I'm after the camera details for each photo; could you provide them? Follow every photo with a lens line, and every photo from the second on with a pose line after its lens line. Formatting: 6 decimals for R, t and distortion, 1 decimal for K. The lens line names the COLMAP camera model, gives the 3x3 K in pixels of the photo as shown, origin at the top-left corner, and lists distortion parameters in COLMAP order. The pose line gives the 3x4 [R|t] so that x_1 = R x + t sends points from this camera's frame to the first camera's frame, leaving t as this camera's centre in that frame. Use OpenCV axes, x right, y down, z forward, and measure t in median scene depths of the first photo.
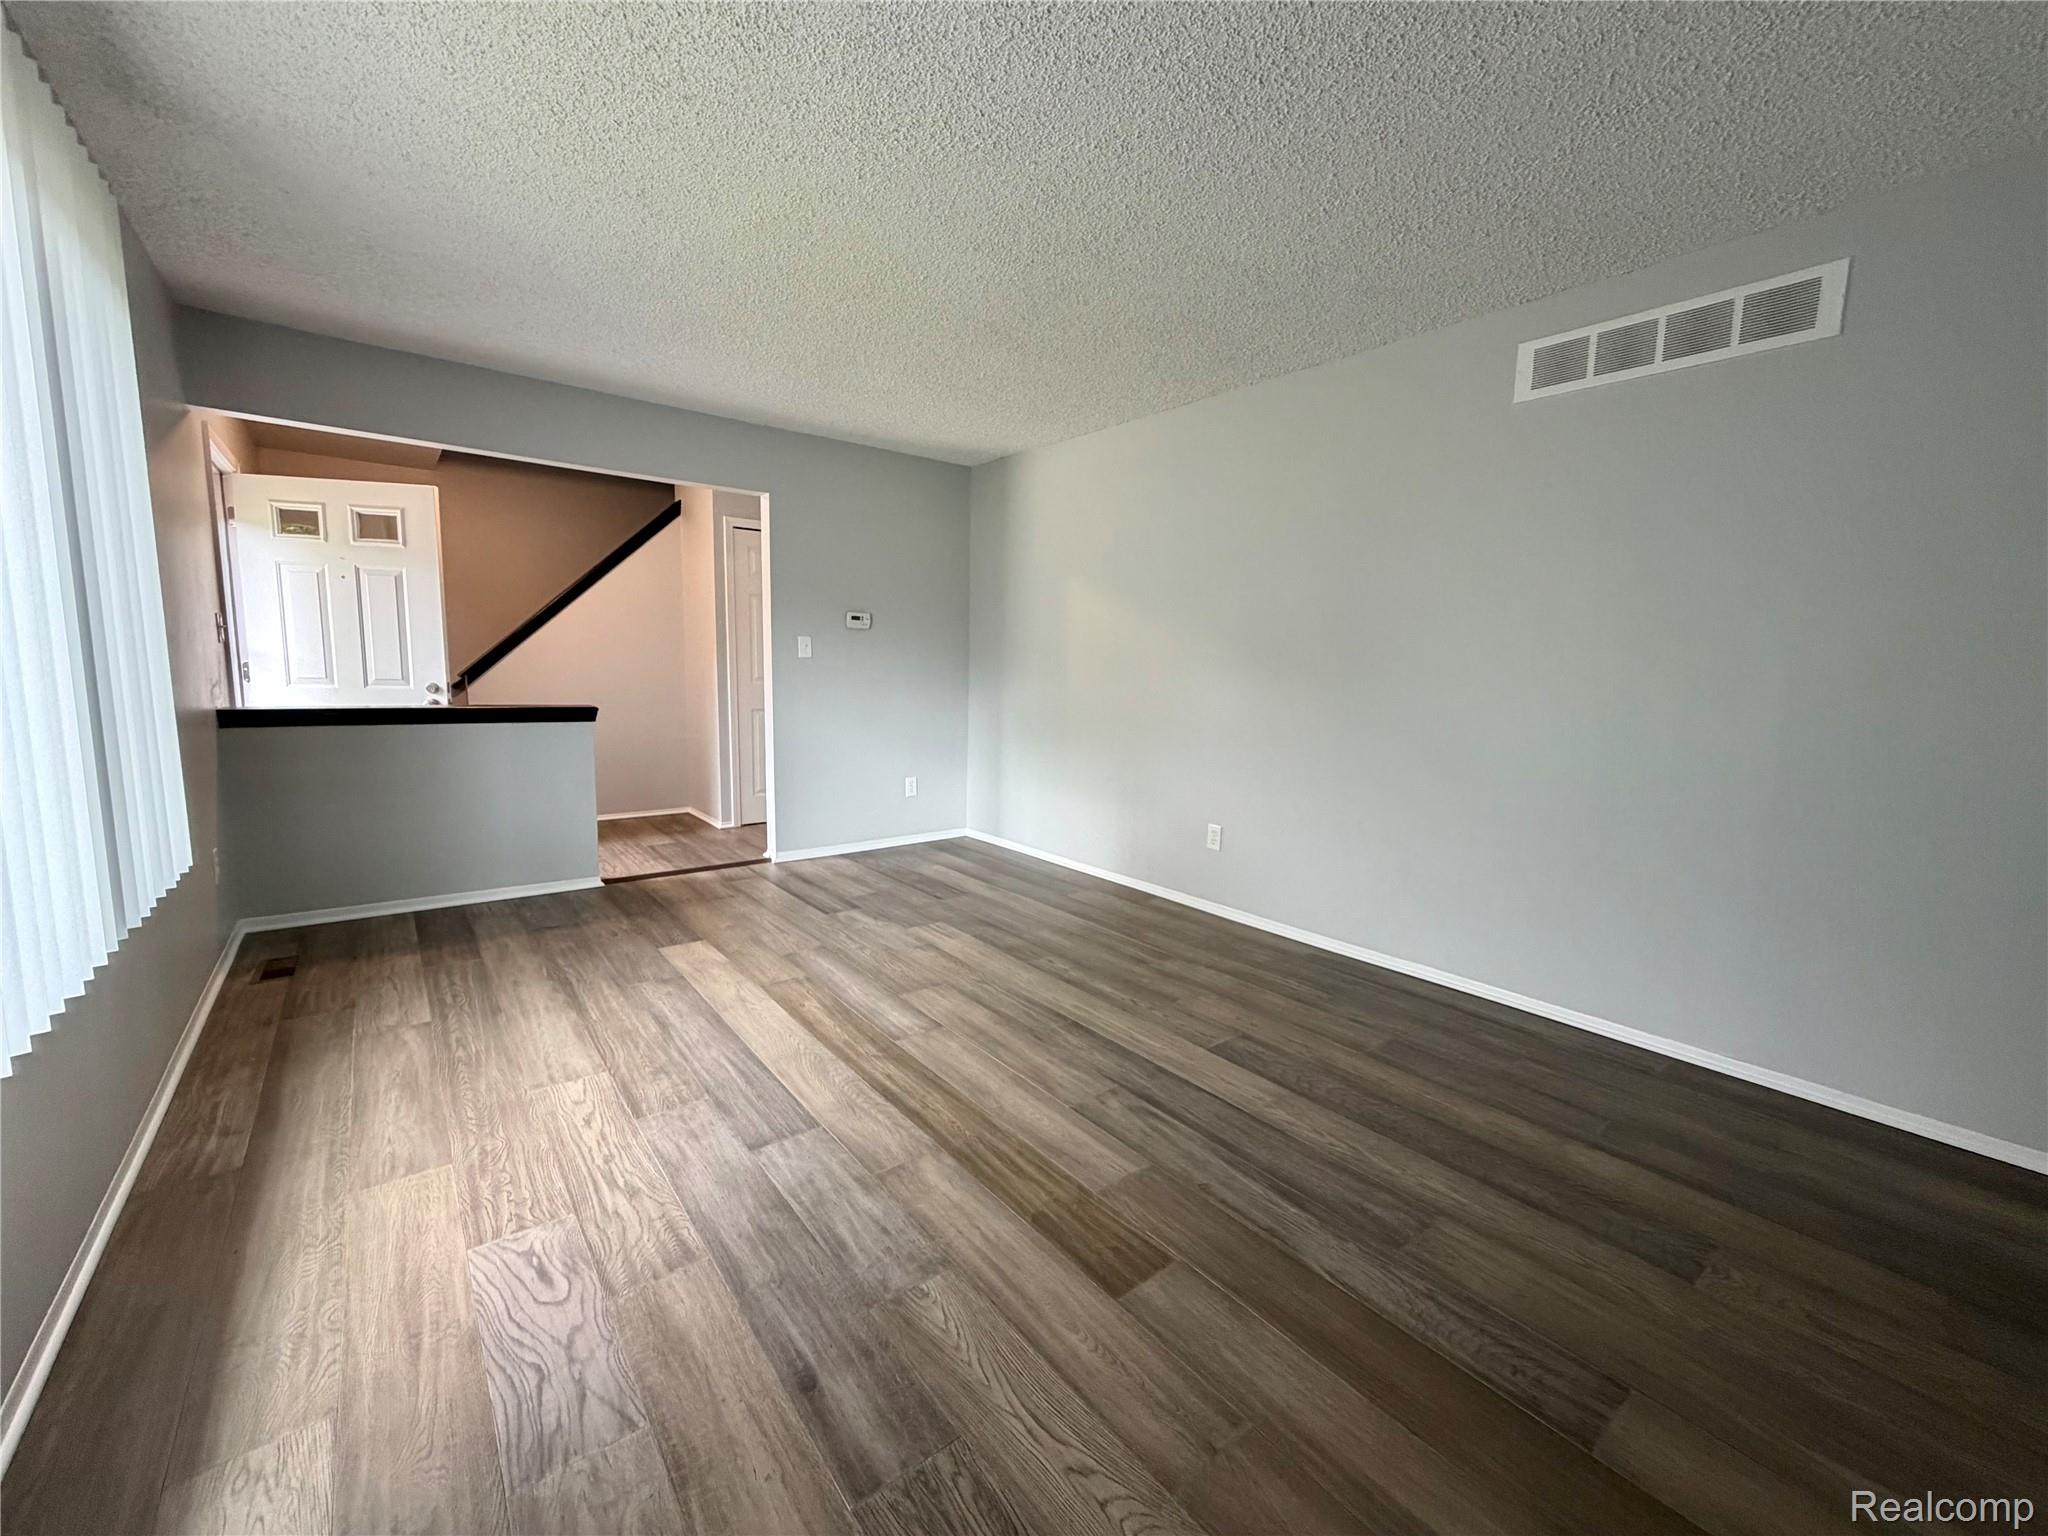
lens RADIAL K [[812.1, 0, 1024.0], [0, 812.1, 768.0], [0, 0, 1]] dist [0.001023, 0.000120]
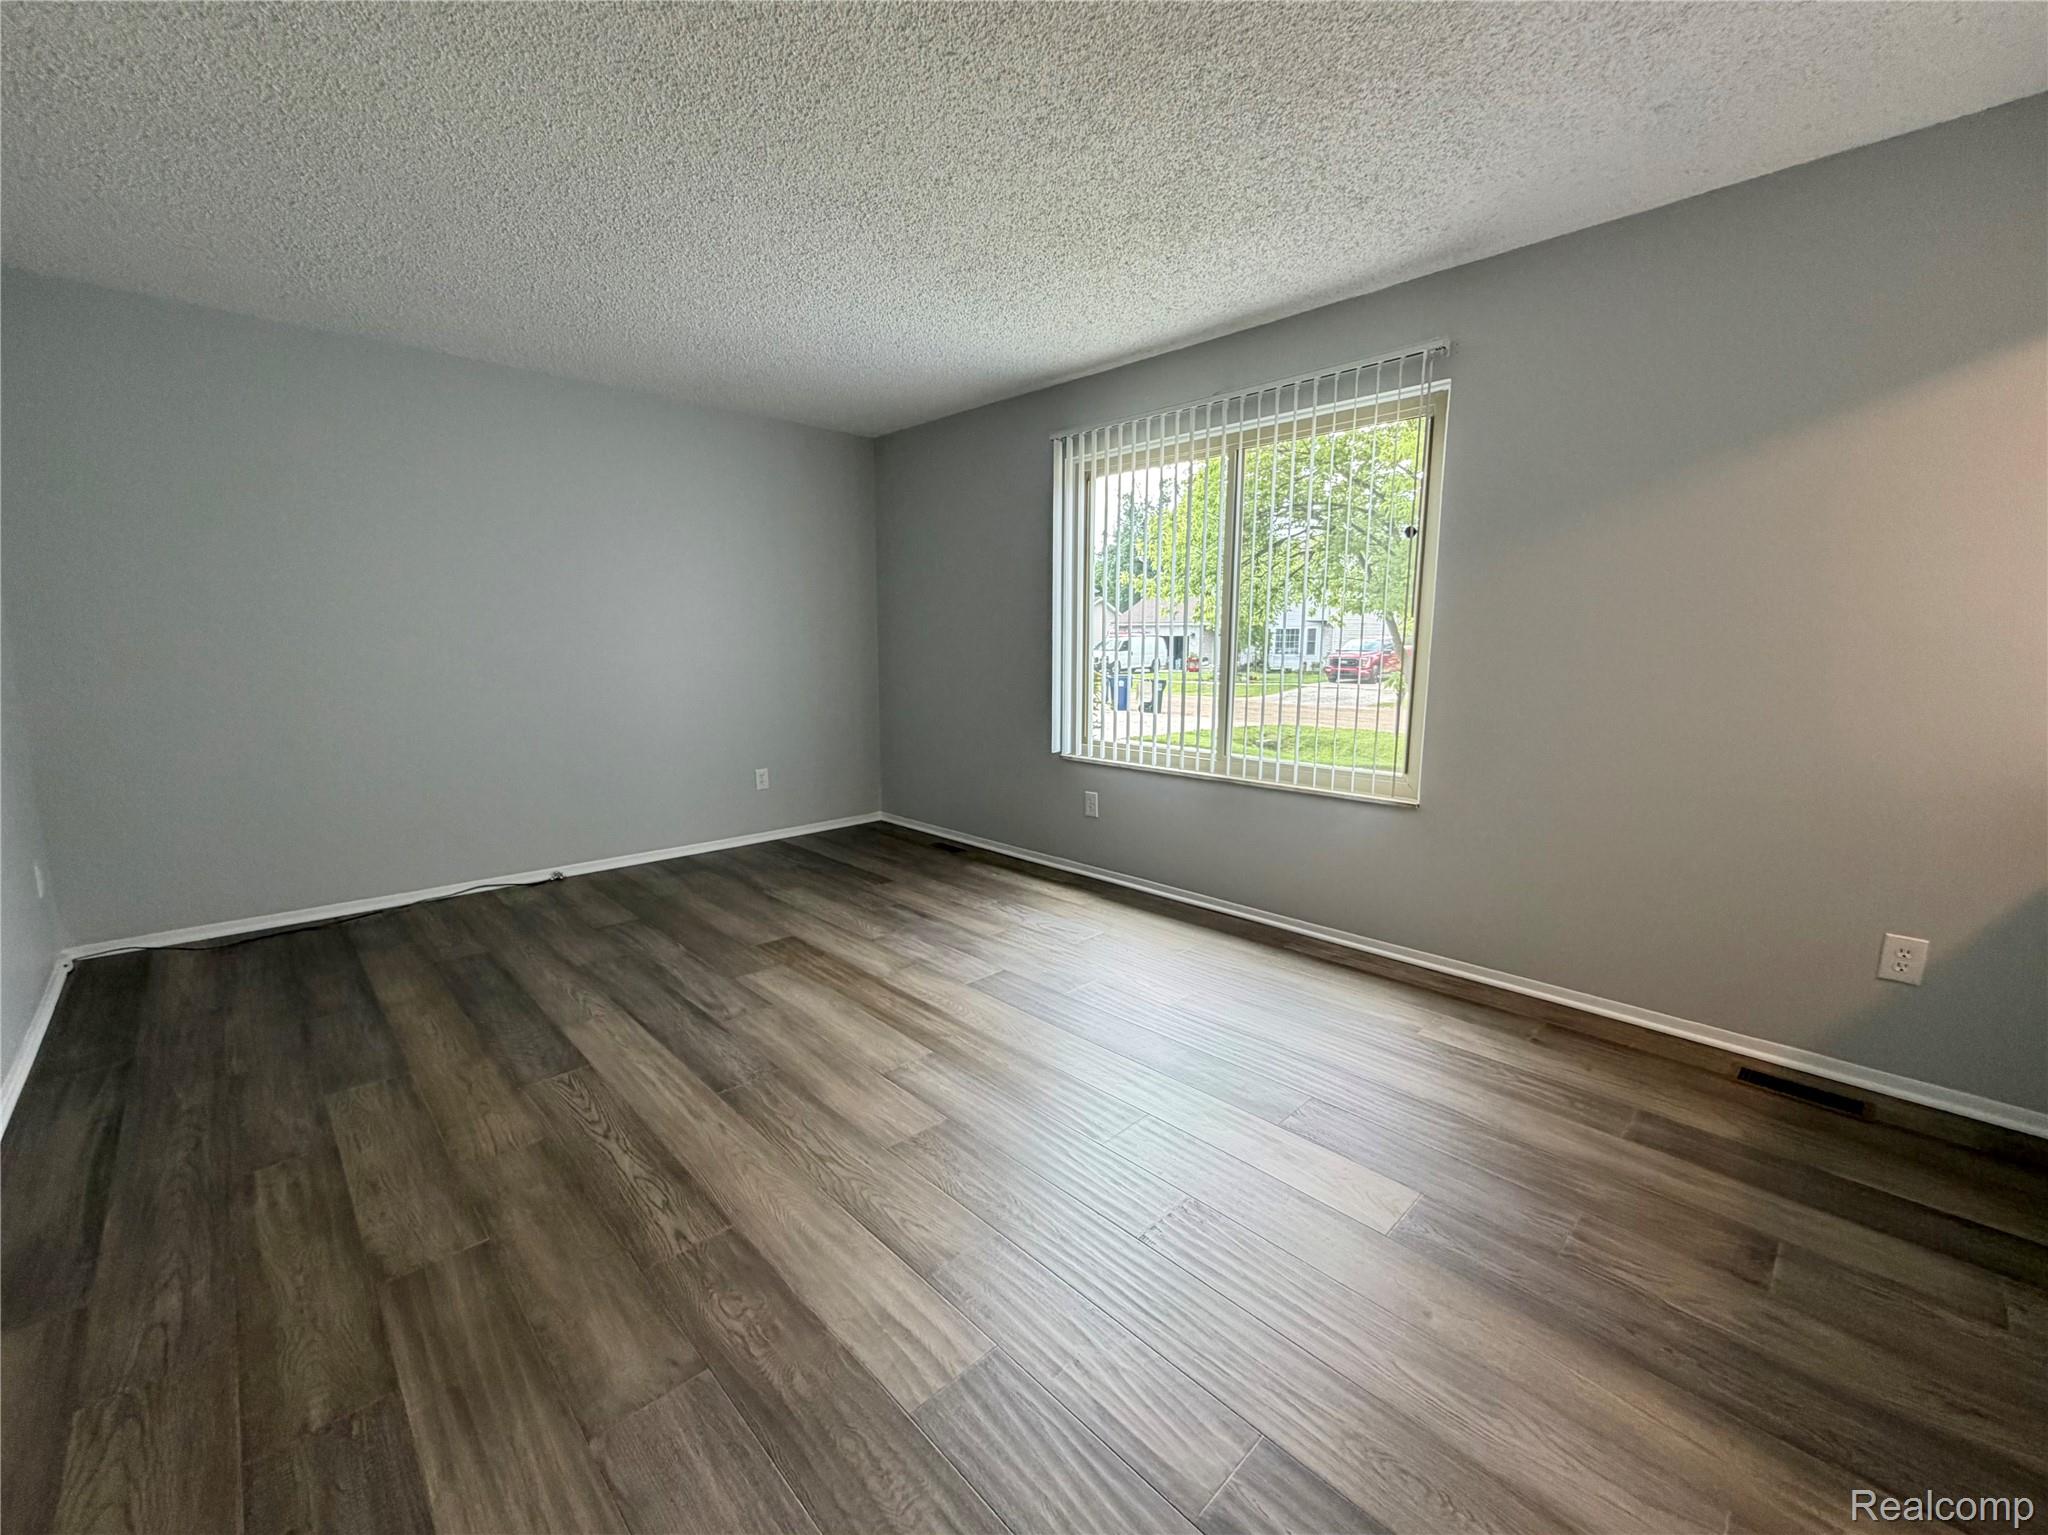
lens RADIAL K [[812.1, 0, 1024.0], [0, 812.1, 767.5], [0, 0, 1]] dist [0.001023, 0.000120]
pose [[-0.994177, -0.008321, -0.107441, -0.173207], [-0.038418, 0.958868, 0.281239, -0.271251], [0.100681, 0.283729, -0.953604, 1.962975]]
